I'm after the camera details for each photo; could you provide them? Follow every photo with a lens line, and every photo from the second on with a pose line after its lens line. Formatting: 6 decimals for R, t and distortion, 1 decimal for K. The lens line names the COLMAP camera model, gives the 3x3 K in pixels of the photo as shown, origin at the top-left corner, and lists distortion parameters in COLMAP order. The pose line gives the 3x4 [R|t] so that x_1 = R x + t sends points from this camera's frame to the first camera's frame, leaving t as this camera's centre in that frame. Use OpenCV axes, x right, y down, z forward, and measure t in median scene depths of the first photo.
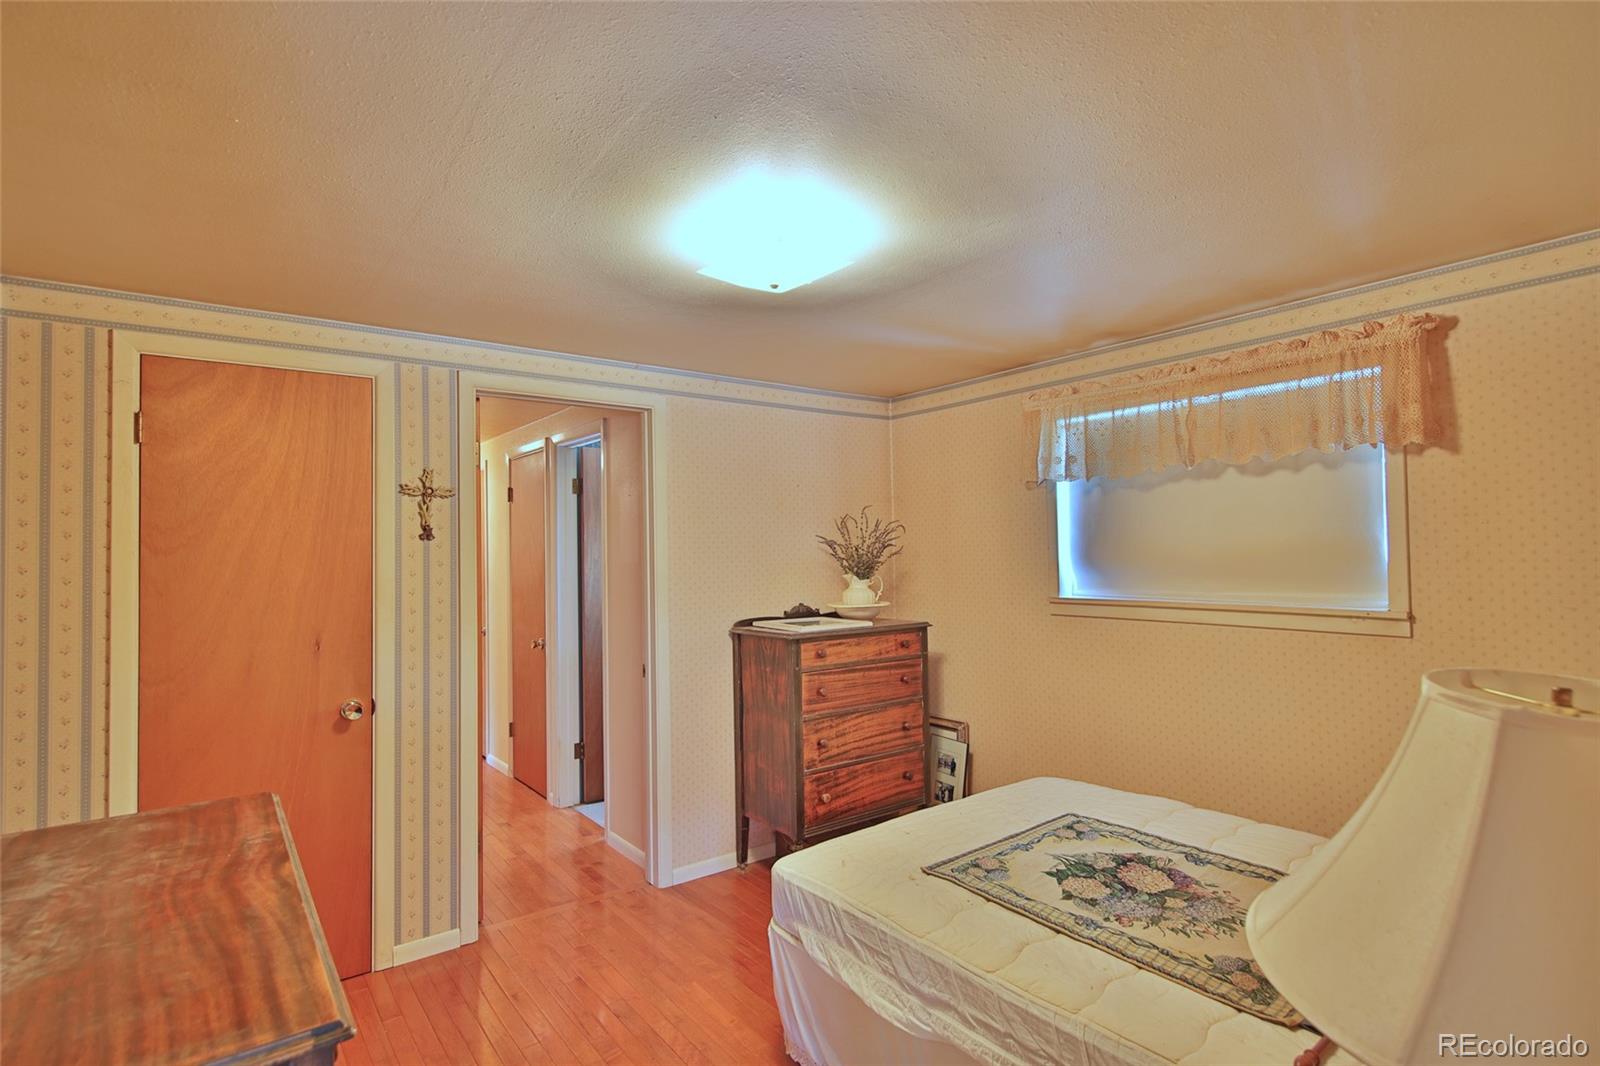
lens RADIAL K [[789.6, 0, 800.0], [0, 789.6, 533.0], [0, 0, 1]] dist [0.001683, -0.000042]
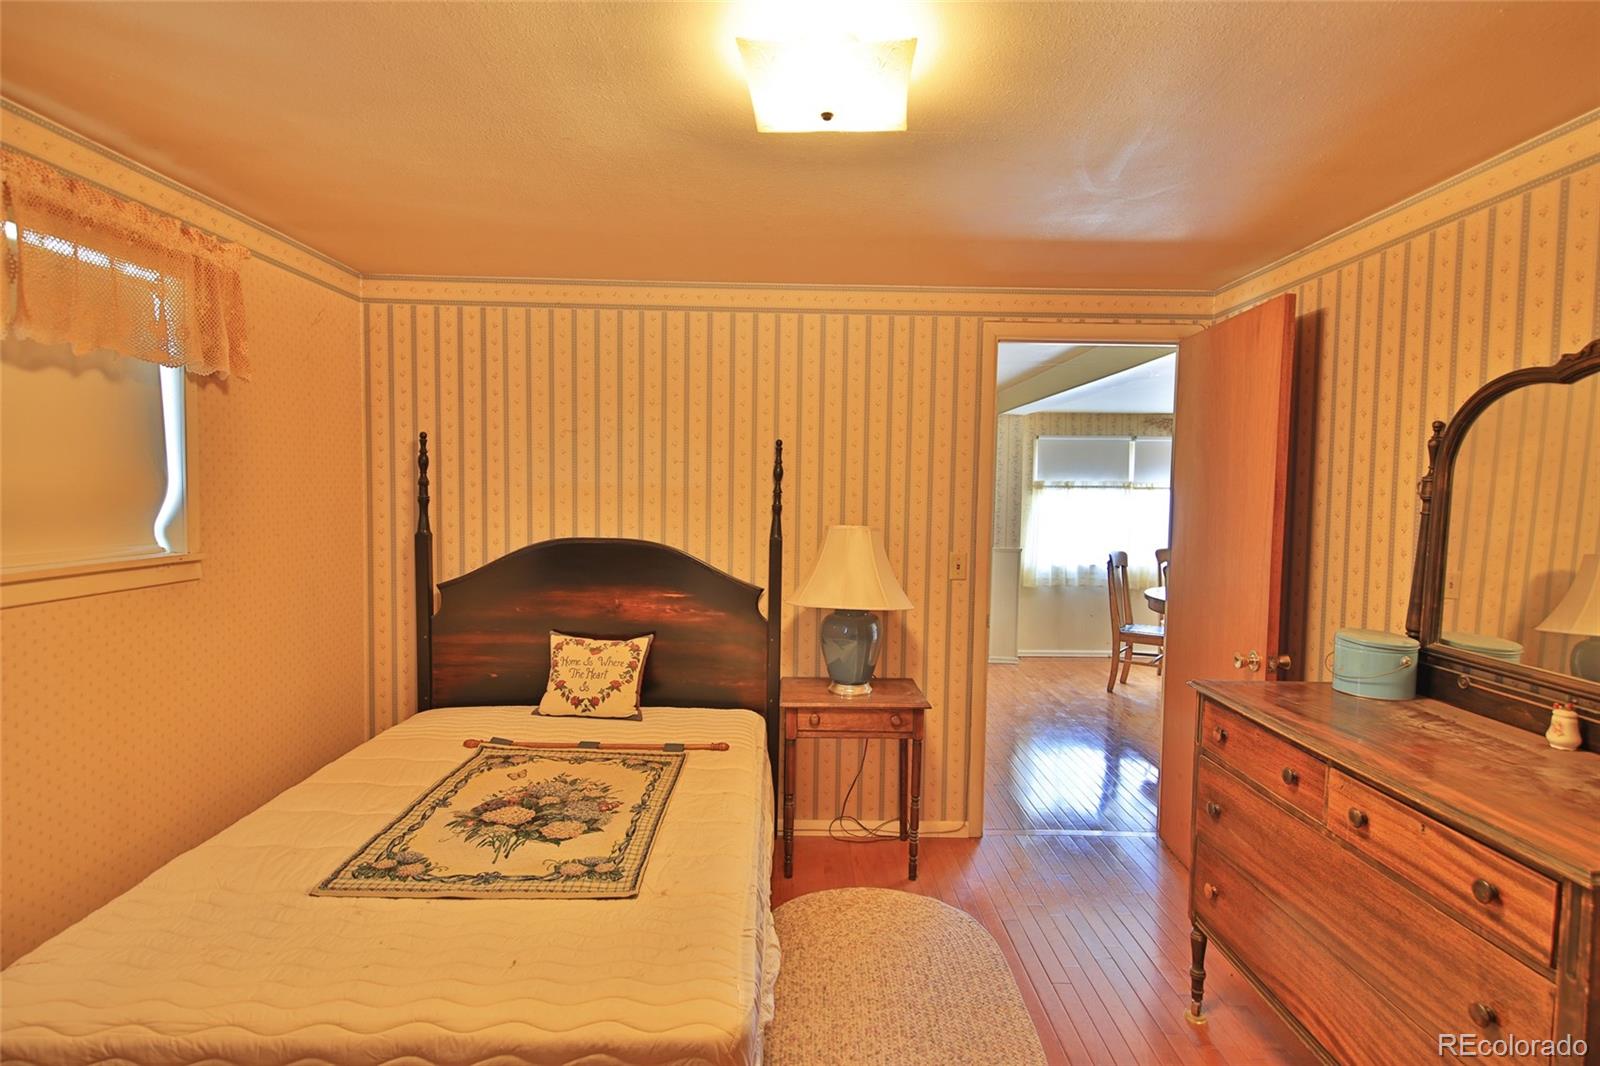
lens RADIAL K [[789.6, 0, 800.0], [0, 789.6, 533.0], [0, 0, 1]] dist [0.001683, -0.000042]
pose [[-0.804366, -0.027272, 0.593508, -0.432689], [-0.012545, 0.999503, 0.028927, 0.047273], [-0.594002, 0.015822, -0.804308, 1.555036]]
